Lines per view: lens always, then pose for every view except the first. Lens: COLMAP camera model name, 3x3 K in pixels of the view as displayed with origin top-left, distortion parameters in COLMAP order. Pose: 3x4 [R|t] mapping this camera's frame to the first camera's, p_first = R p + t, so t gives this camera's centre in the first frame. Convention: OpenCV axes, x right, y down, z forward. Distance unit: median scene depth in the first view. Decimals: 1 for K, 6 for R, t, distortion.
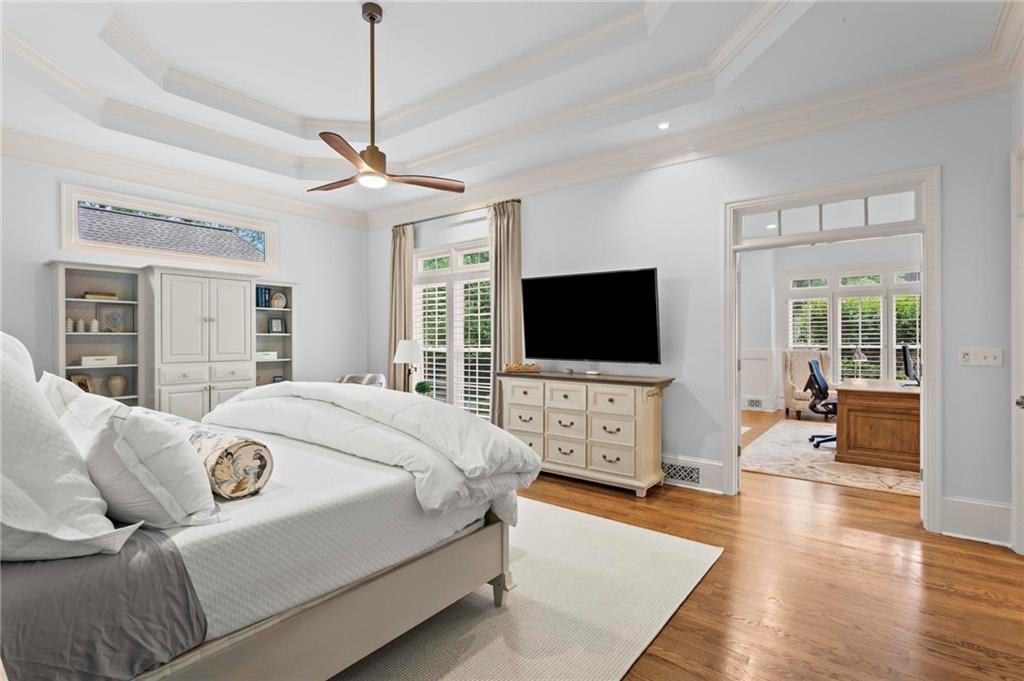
lens RADIAL K [[488.6, 0, 508.6], [0, 488.6, 340.6], [0, 0, 1]] dist [-0.003065, 0.000644]
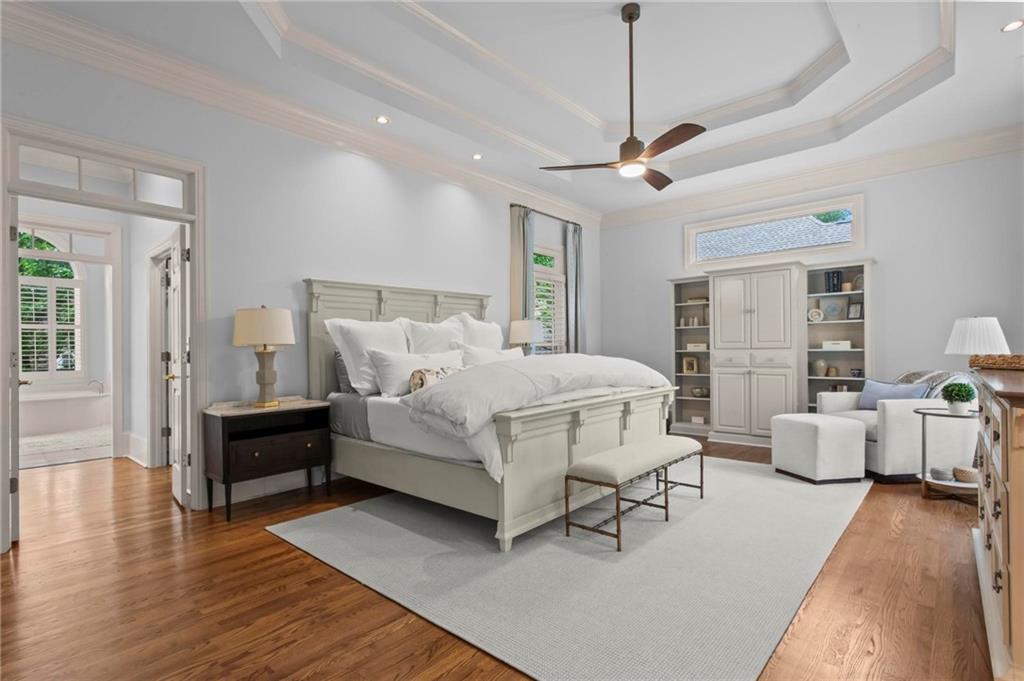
lens RADIAL K [[488.6, 0, 515.5], [0, 488.6, 342.9], [0, 0, 1]] dist [-0.003065, 0.000644]
pose [[-0.054881, -0.010308, -0.998440, 0.592343], [0.005719, 0.999927, -0.010637, 0.043535], [0.998477, -0.006294, -0.054818, 0.590845]]
